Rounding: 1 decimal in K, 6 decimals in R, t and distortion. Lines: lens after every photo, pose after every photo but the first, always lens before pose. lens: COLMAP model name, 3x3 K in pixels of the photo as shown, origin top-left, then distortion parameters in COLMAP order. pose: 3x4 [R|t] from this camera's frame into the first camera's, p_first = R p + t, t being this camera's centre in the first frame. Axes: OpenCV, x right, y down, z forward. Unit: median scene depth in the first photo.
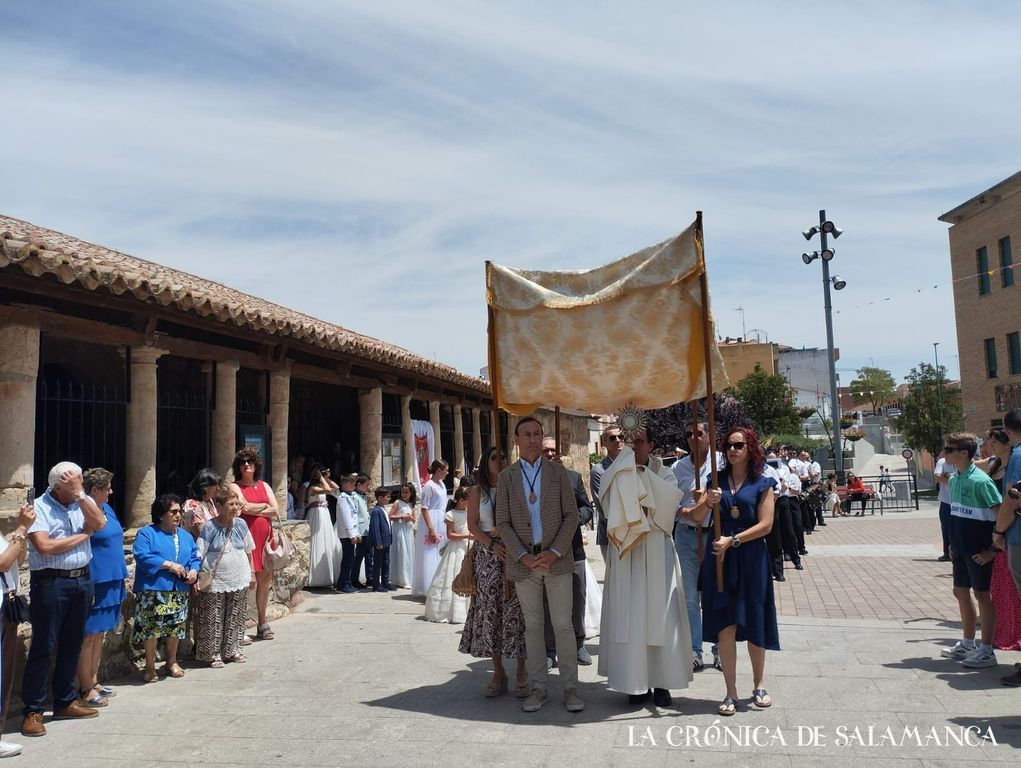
lens RADIAL K [[826.8, 0, 508.3], [0, 826.8, 382.4], [0, 0, 1]] dist [0.092895, -0.125388]
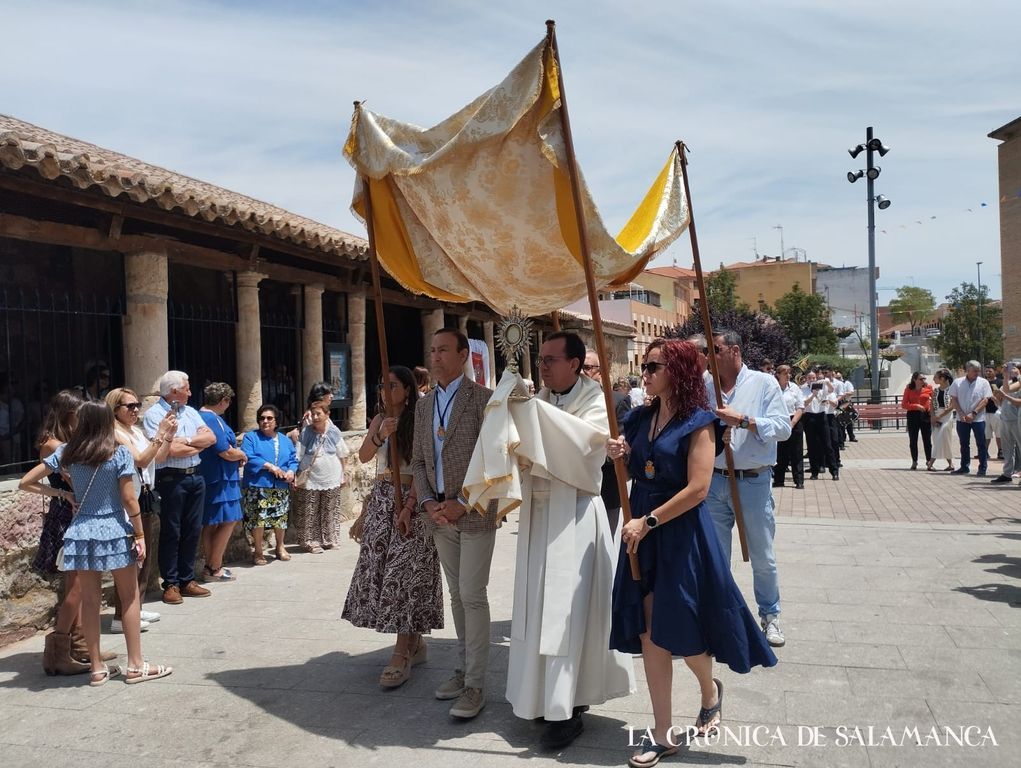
lens RADIAL K [[840.9, 0, 505.4], [0, 840.9, 378.8], [0, 0, 1]] dist [0.091467, -0.115905]
pose [[0.999482, 0.005849, -0.031659, -0.046834], [-0.002893, 0.995699, 0.092607, -0.005143], [0.032064, -0.092467, 0.995199, -0.096184]]
